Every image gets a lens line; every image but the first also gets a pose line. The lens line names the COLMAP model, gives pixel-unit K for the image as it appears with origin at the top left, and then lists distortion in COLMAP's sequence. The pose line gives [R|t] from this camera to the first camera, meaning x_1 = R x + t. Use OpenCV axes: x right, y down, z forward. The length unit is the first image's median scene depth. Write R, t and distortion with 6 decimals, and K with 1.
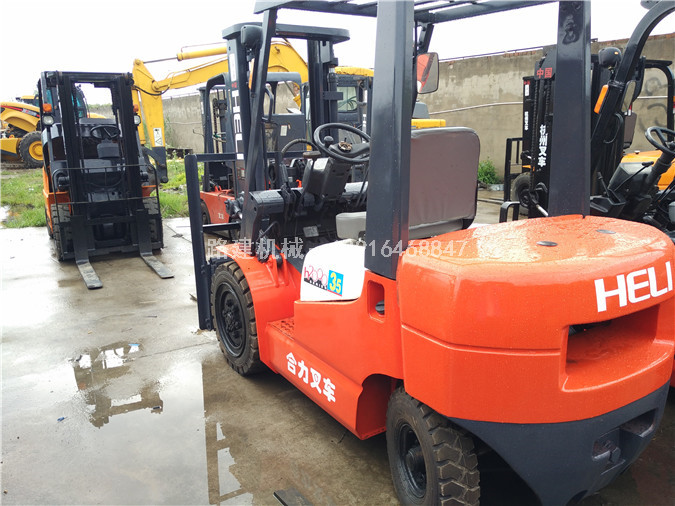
lens RADIAL K [[574.1, 0, 337.5], [0, 574.1, 253.0], [0, 0, 1]] dist [0.003763, 0.001826]
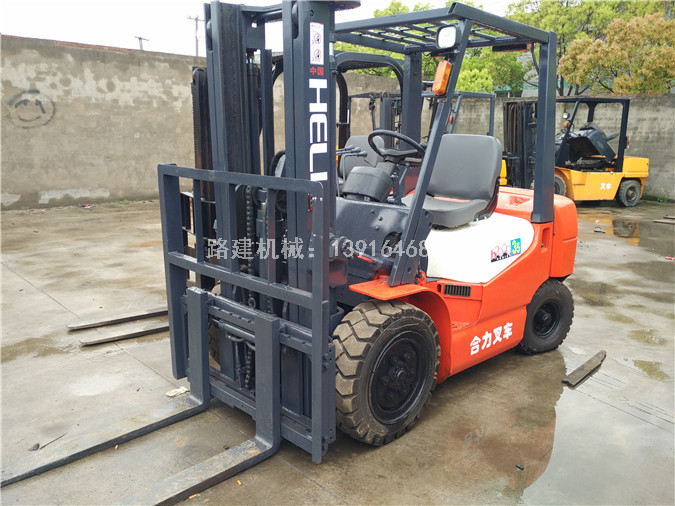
lens RADIAL K [[574.1, 0, 337.5], [0, 574.1, 253.0], [0, 0, 1]] dist [0.003763, 0.001826]
pose [[-0.214520, -0.186436, 0.958761, -1.109348], [0.205098, 0.951129, 0.230842, -0.306455], [-0.954943, 0.246160, -0.165799, 1.453350]]
